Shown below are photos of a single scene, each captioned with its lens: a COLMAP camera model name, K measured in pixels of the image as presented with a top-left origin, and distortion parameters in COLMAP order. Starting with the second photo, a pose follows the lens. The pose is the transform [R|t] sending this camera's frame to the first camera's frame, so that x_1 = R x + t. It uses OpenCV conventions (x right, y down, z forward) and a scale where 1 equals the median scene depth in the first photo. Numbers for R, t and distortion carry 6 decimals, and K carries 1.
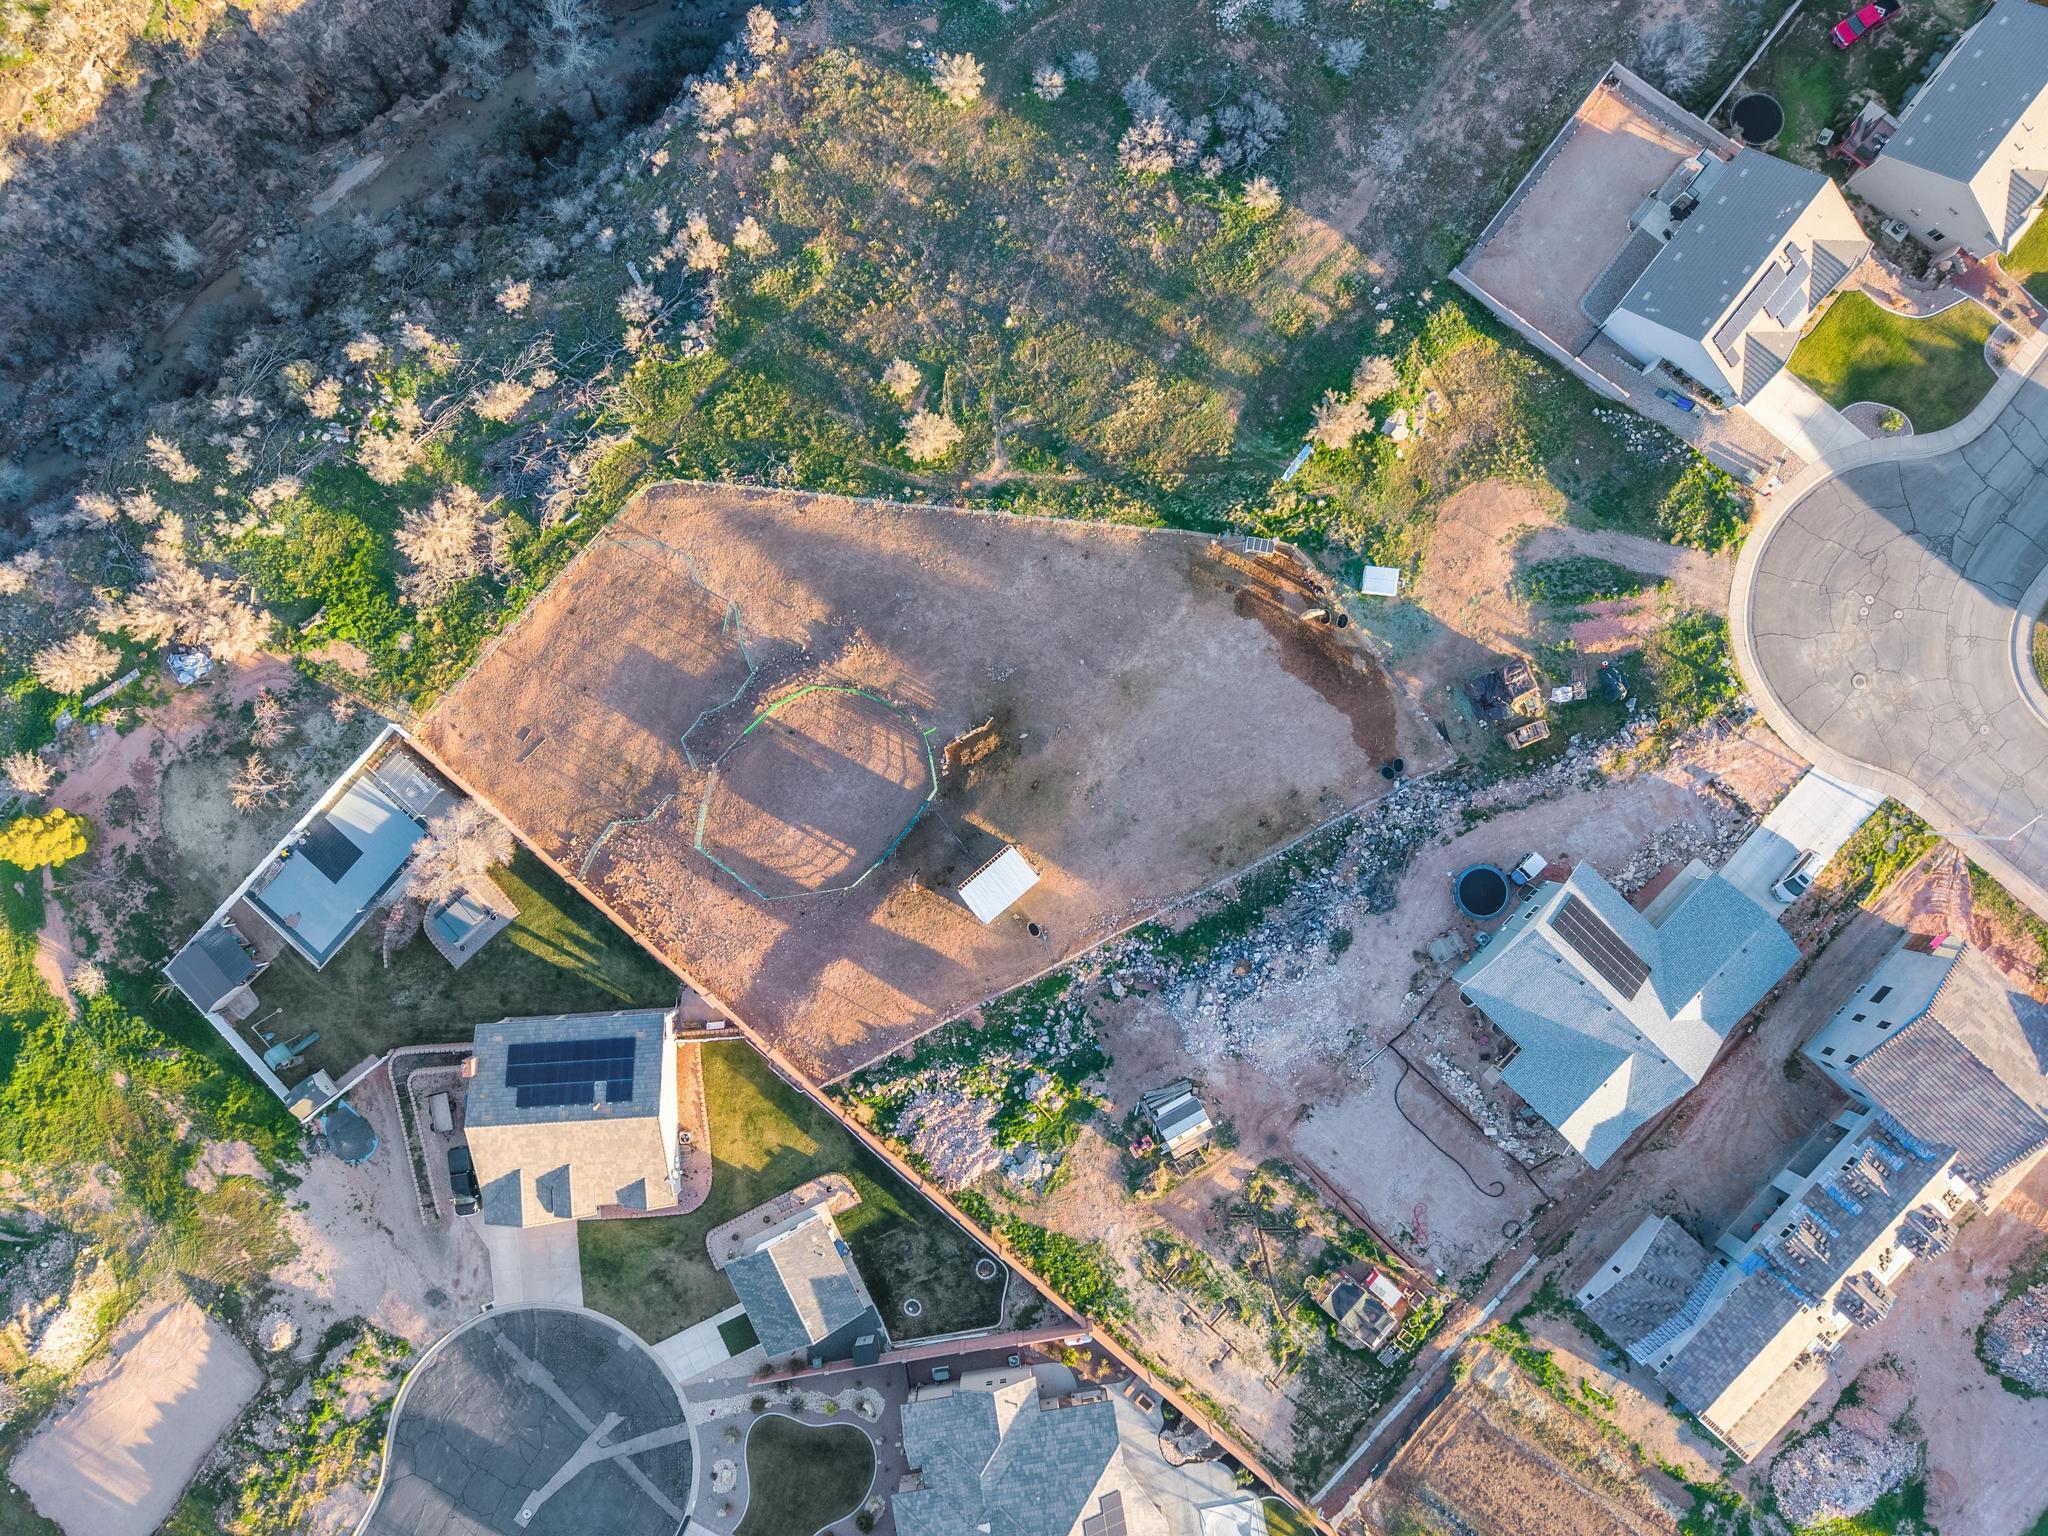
lens RADIAL K [[1369.7, 0, 1027.2], [0, 1369.7, 770.6], [0, 0, 1]] dist [0.019762, -0.020747]
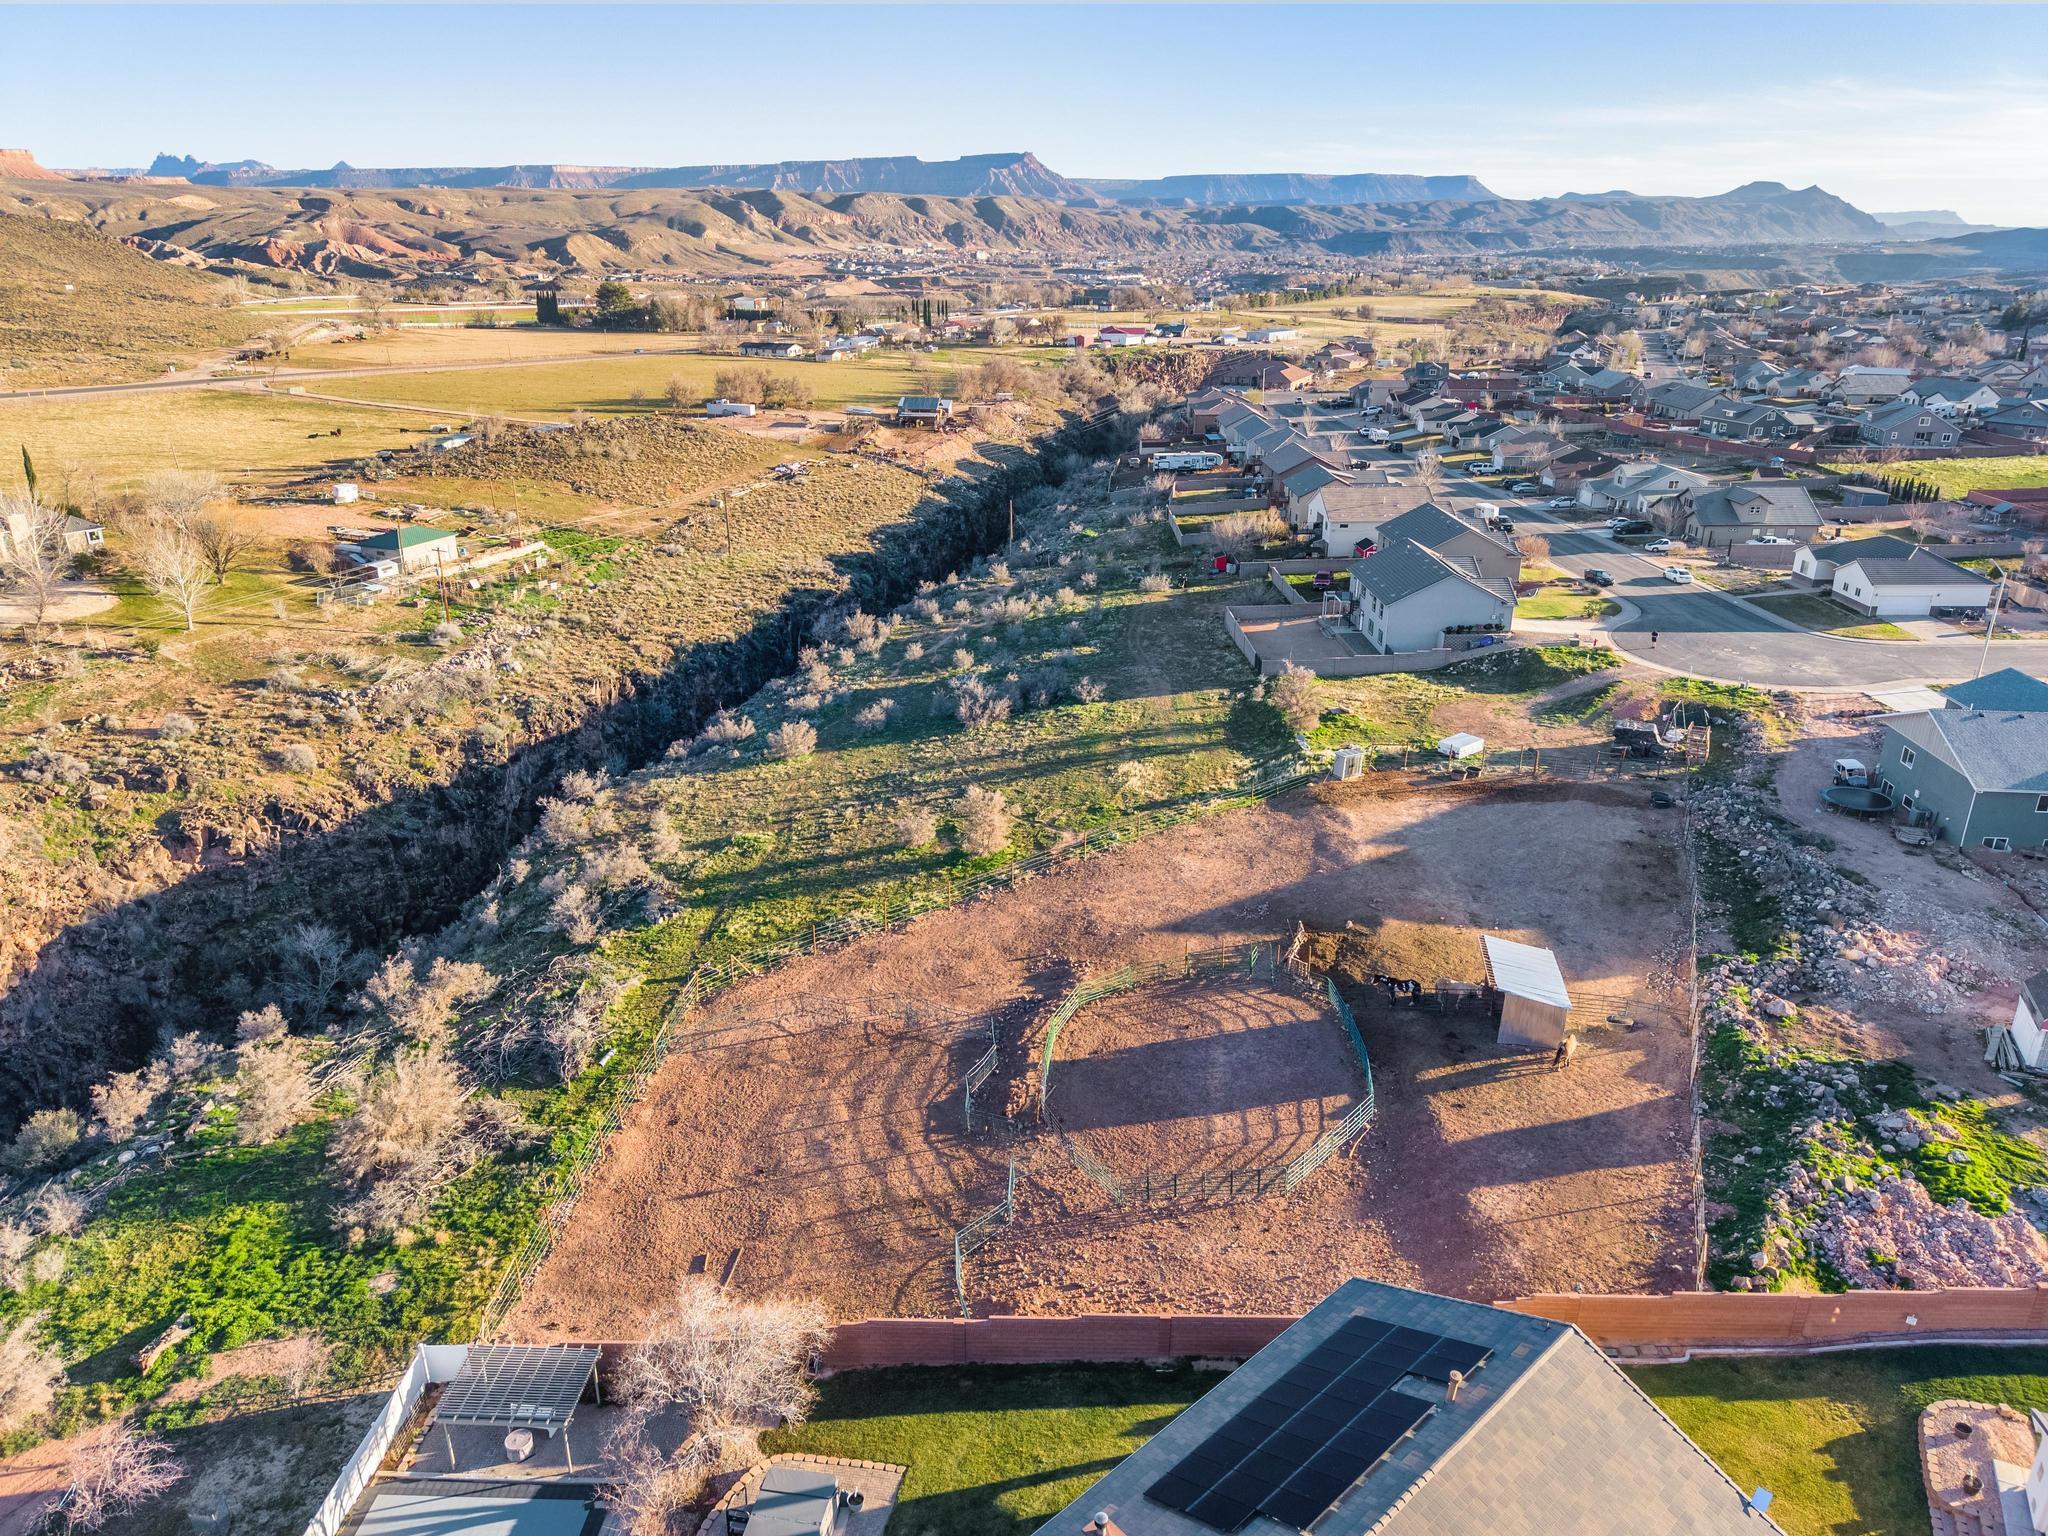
lens RADIAL K [[1369.7, 0, 1020.8], [0, 1369.7, 769.7], [0, 0, 1]] dist [0.019762, -0.020747]
pose [[0.778750, -0.228158, 0.584373, -0.539559], [0.627327, 0.287875, -0.723595, 0.363305], [-0.003132, 0.930092, 0.367313, 0.672424]]
